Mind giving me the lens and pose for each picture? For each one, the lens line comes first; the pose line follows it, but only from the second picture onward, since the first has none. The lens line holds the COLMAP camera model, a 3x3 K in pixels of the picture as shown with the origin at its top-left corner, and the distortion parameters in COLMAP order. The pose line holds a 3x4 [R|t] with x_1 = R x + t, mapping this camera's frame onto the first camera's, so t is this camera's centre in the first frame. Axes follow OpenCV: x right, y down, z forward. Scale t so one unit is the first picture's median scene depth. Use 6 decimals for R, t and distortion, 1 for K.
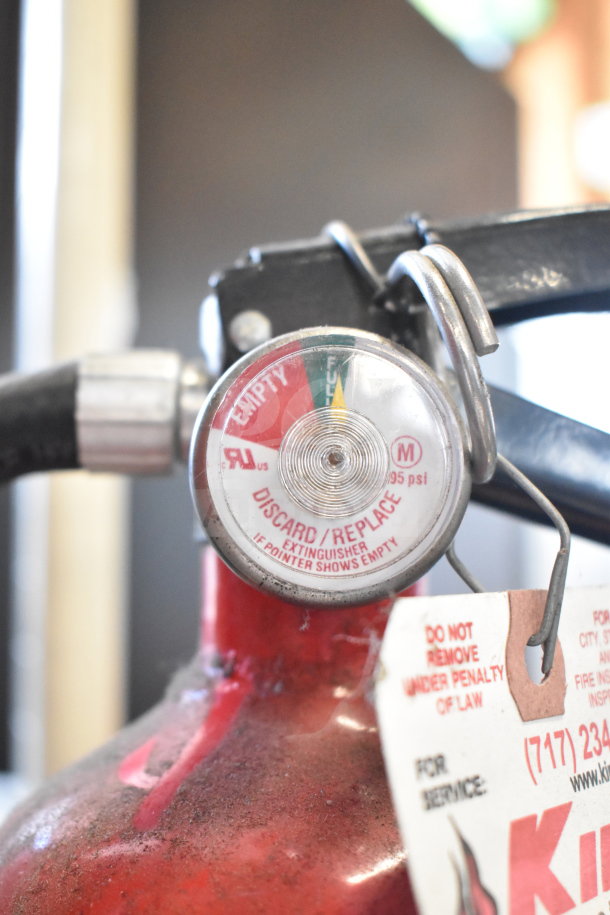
lens RADIAL K [[1398.7, 0, 305.0], [0, 1398.7, 457.5], [0, 0, 1]] dist [-0.029549, -0.033100]
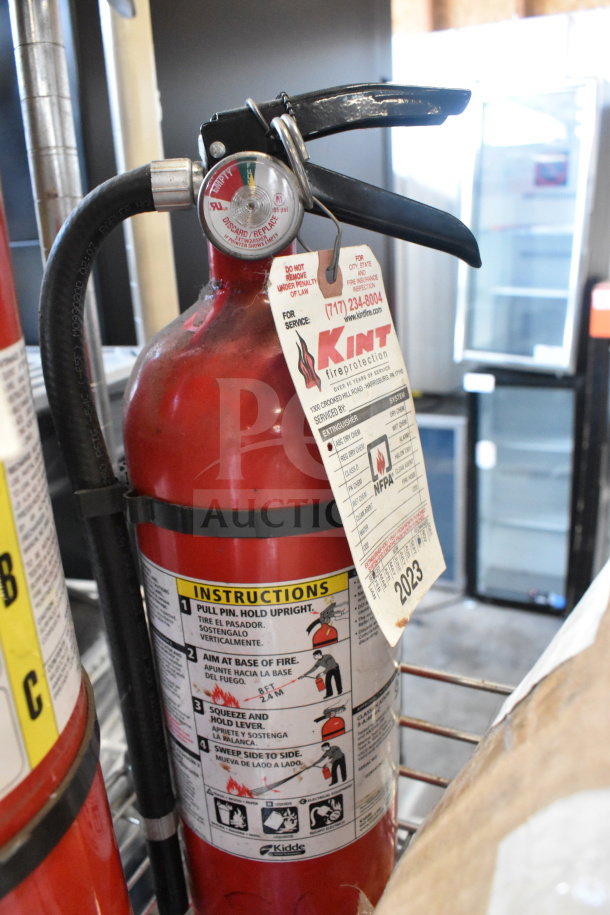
lens RADIAL K [[721.8, 0, 305.0], [0, 721.8, 457.5], [0, 0, 1]] dist [-0.074401, 0.001924]
pose [[0.997325, -0.067422, 0.028222, 0.050565], [0.051648, 0.923302, 0.380587, -0.066409], [-0.051717, -0.378112, 0.924314, -0.445832]]
